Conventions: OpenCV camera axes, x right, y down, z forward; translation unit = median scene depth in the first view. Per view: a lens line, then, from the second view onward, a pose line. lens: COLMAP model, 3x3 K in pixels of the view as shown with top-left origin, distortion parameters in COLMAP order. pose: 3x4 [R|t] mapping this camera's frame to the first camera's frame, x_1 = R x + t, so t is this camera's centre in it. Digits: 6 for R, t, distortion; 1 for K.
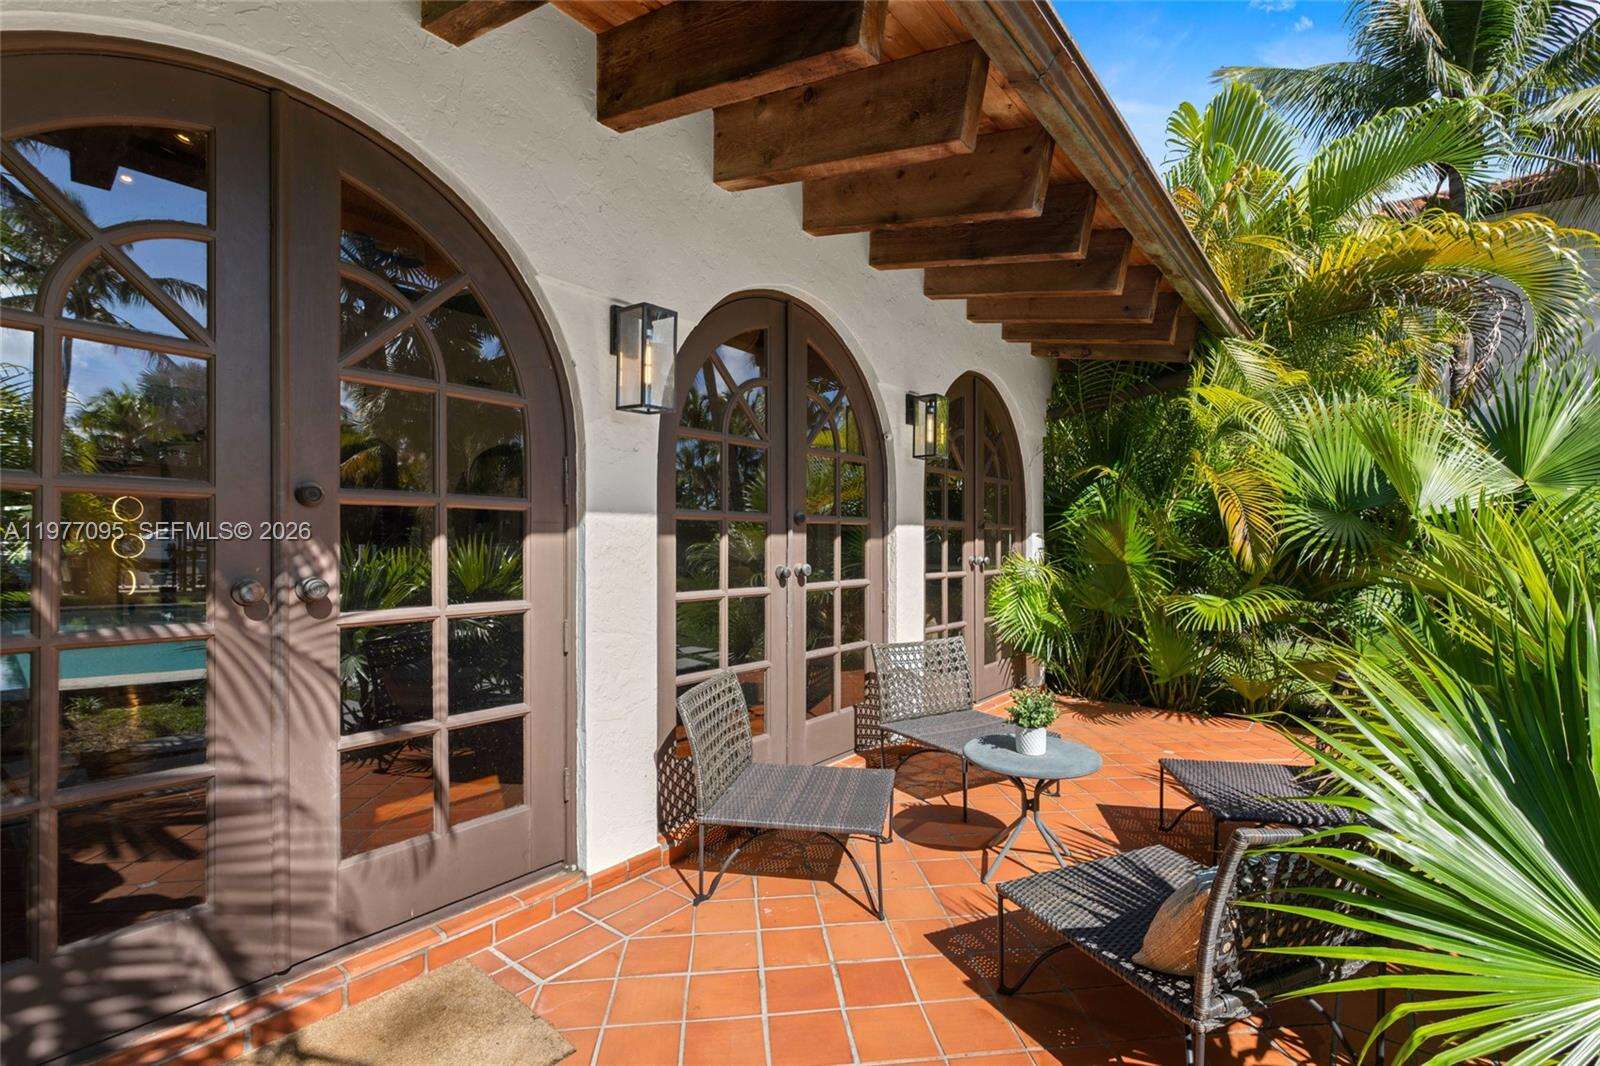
lens RADIAL K [[727.6, 0, 803.2], [0, 727.6, 544.7], [0, 0, 1]] dist [0.000355, 0.000052]
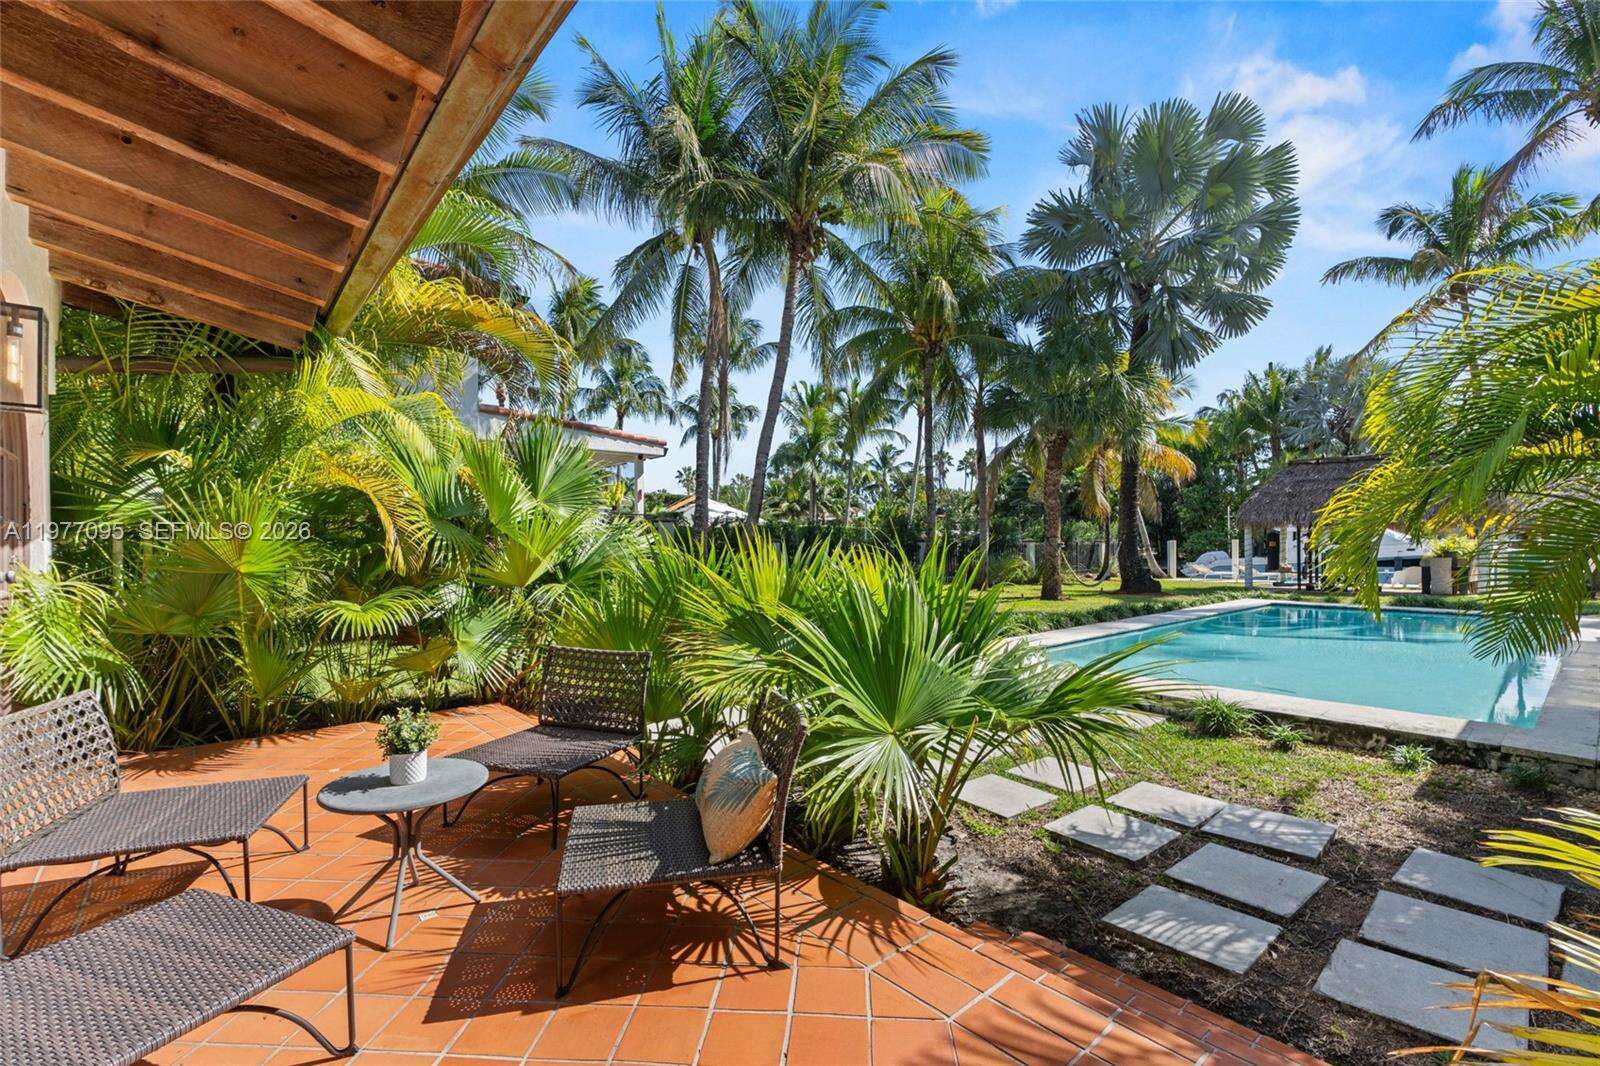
lens RADIAL K [[717.5, 0, 816.5], [0, 717.5, 560.0], [0, 0, 1]] dist [-0.000758, 0.000206]
pose [[0.168930, -0.023855, 0.985339, -0.253218], [0.010613, 0.999693, 0.022383, 0.001124], [-0.985571, 0.006676, 0.169131, 0.197354]]
